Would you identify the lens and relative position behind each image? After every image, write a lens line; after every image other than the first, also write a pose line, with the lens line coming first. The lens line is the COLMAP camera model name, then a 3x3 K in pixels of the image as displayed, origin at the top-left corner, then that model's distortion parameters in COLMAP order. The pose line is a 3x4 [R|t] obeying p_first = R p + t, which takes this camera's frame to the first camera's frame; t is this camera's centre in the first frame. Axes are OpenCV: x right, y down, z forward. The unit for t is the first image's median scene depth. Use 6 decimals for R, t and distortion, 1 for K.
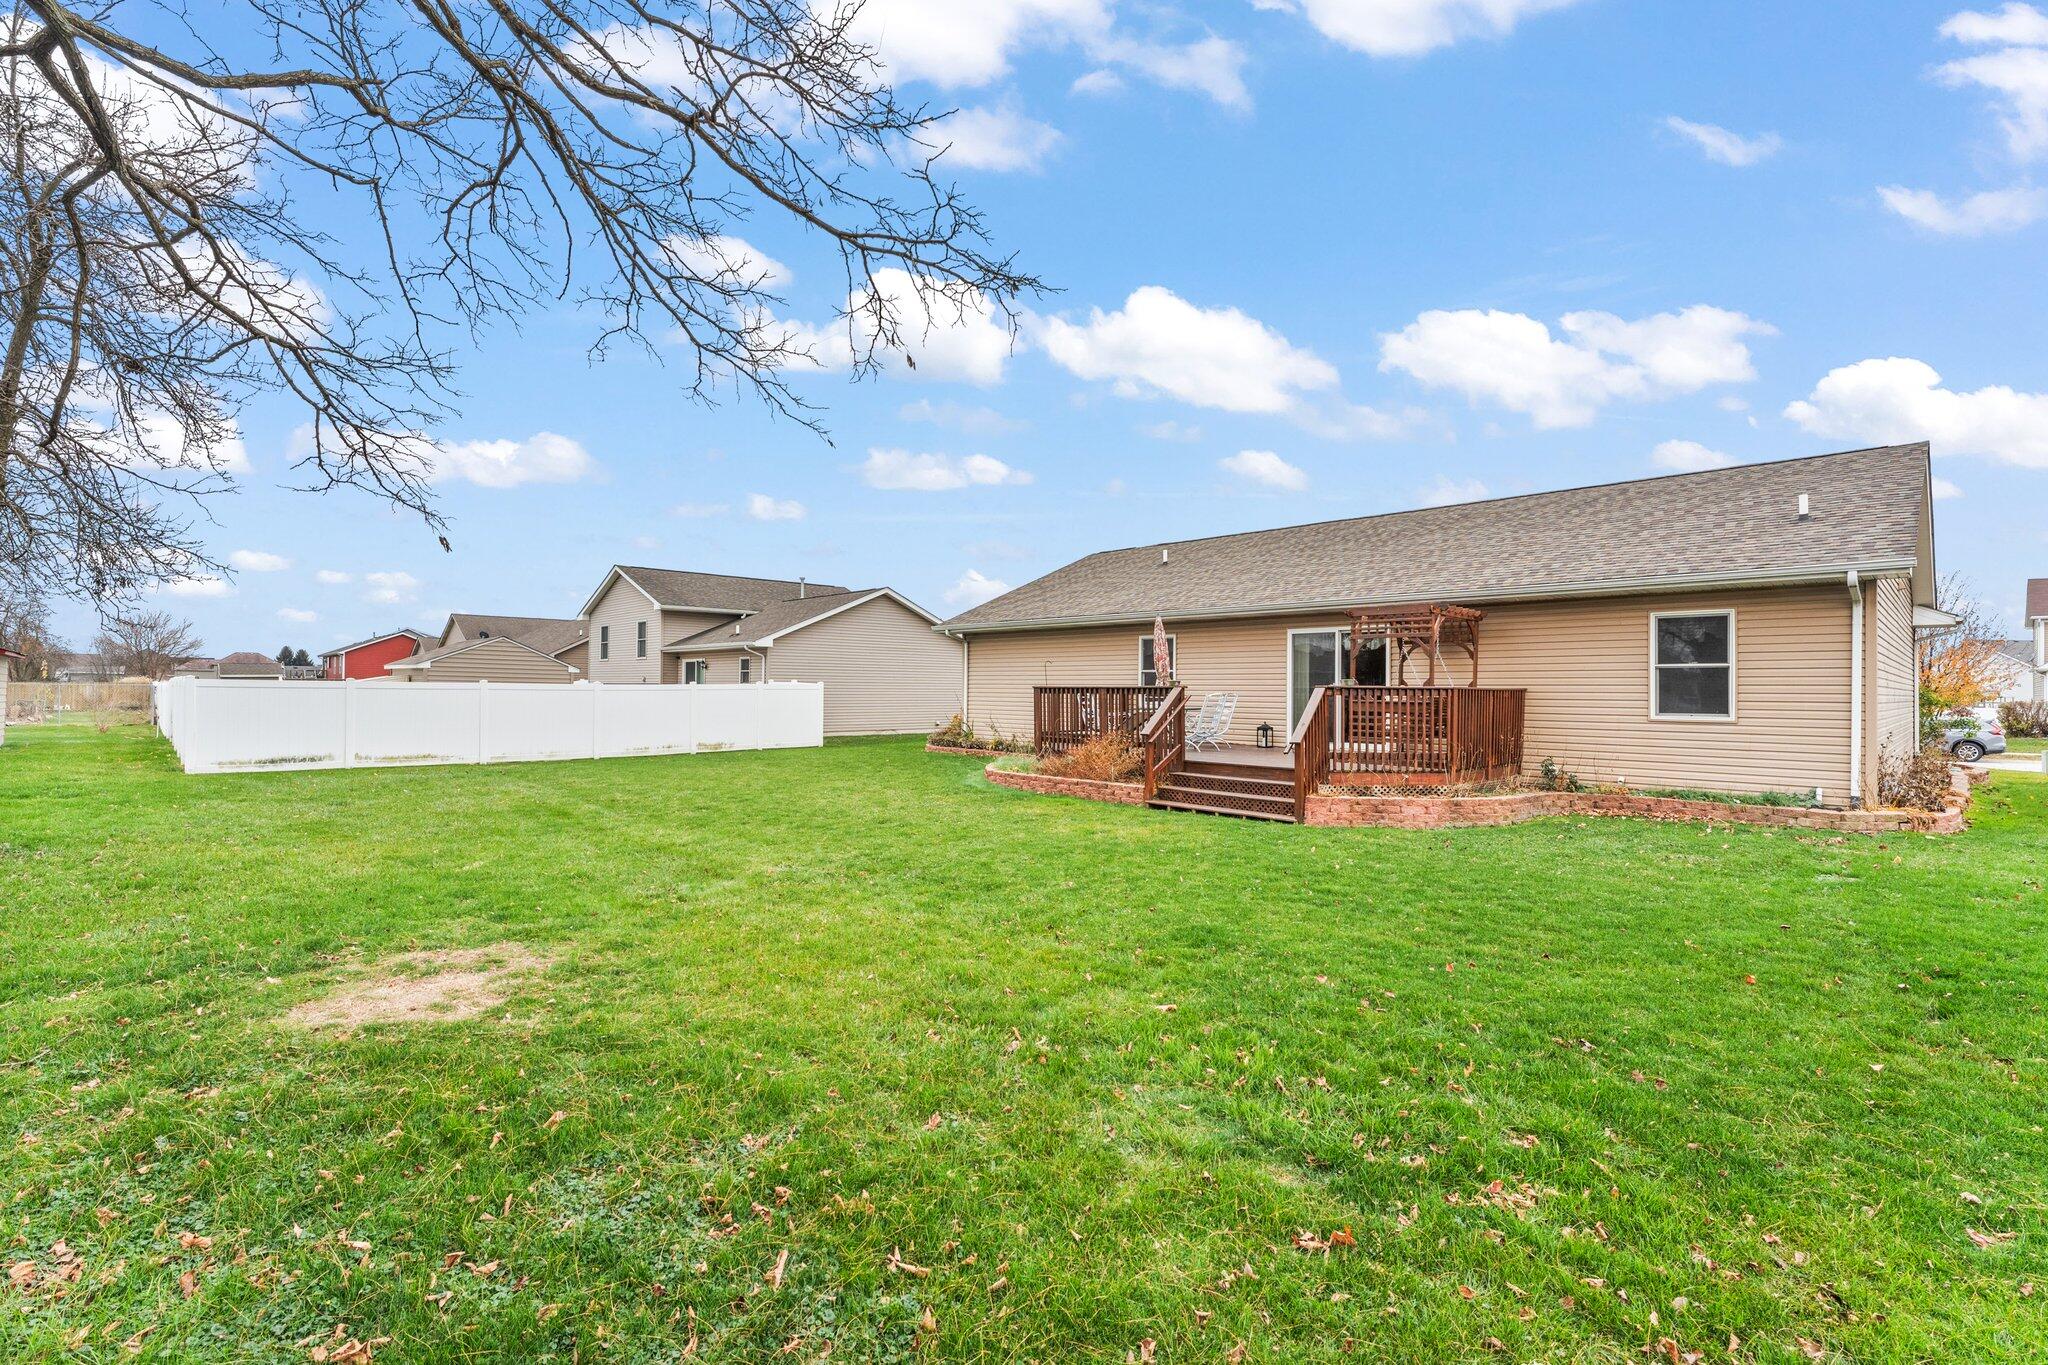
lens RADIAL K [[881.8, 0, 1019.2], [0, 881.8, 678.4], [0, 0, 1]] dist [-0.008781, 0.003742]
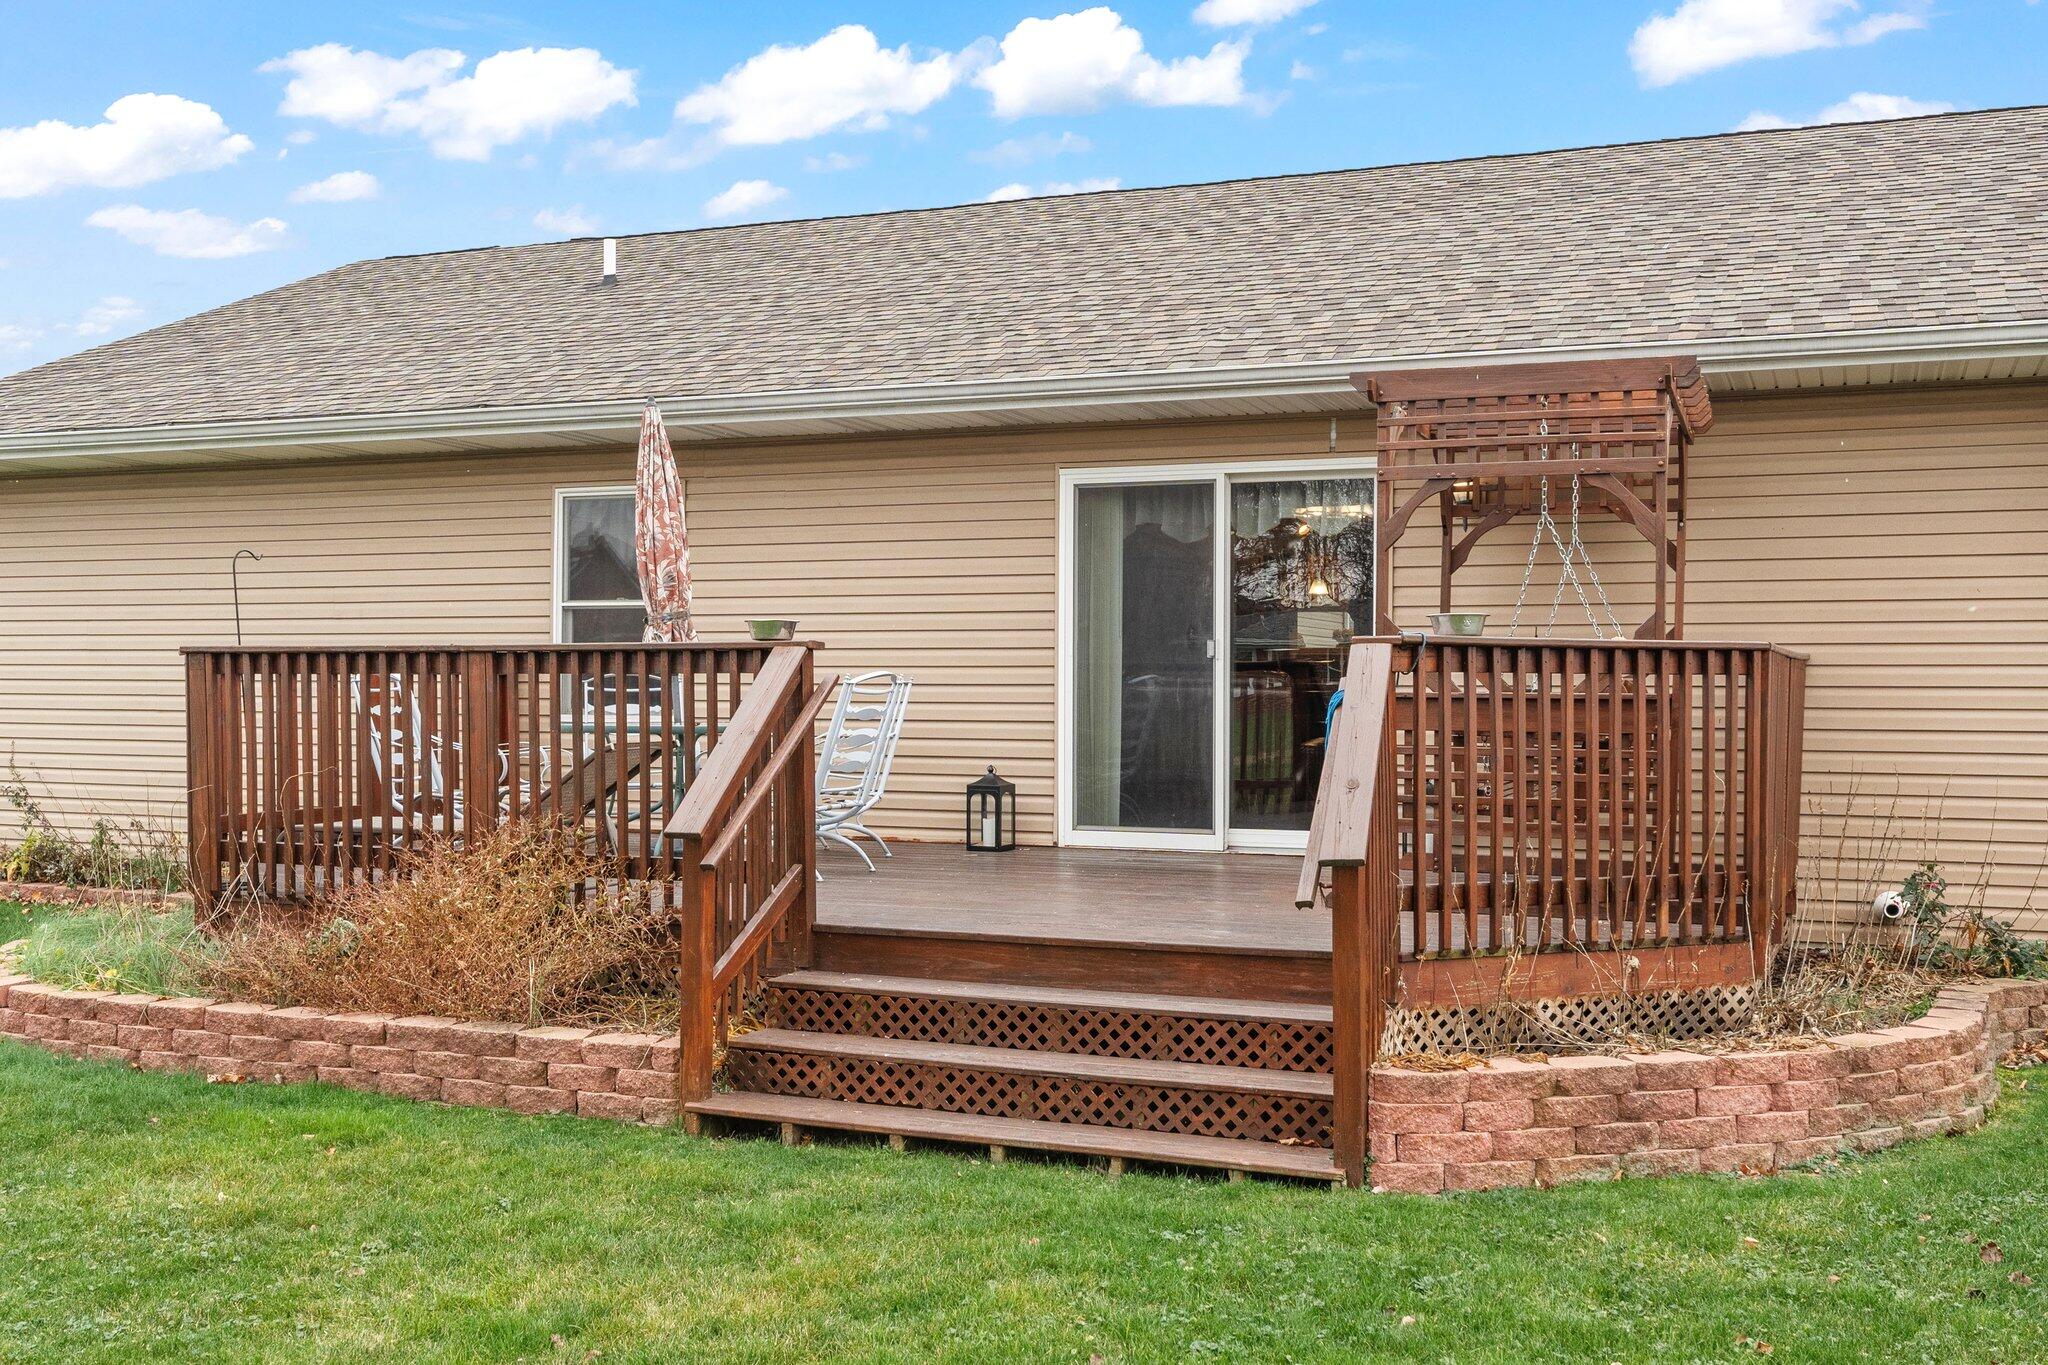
lens RADIAL K [[2113.9, 0, 1031.4], [0, 2113.9, 673.6], [0, 0, 1]] dist [-0.008529, 0.000000]
pose [[0.918525, -0.000783, 0.395363, -0.000338], [-0.003294, 0.999948, 0.009632, 0.012166], [-0.395350, -0.010149, 0.918475, 0.391788]]
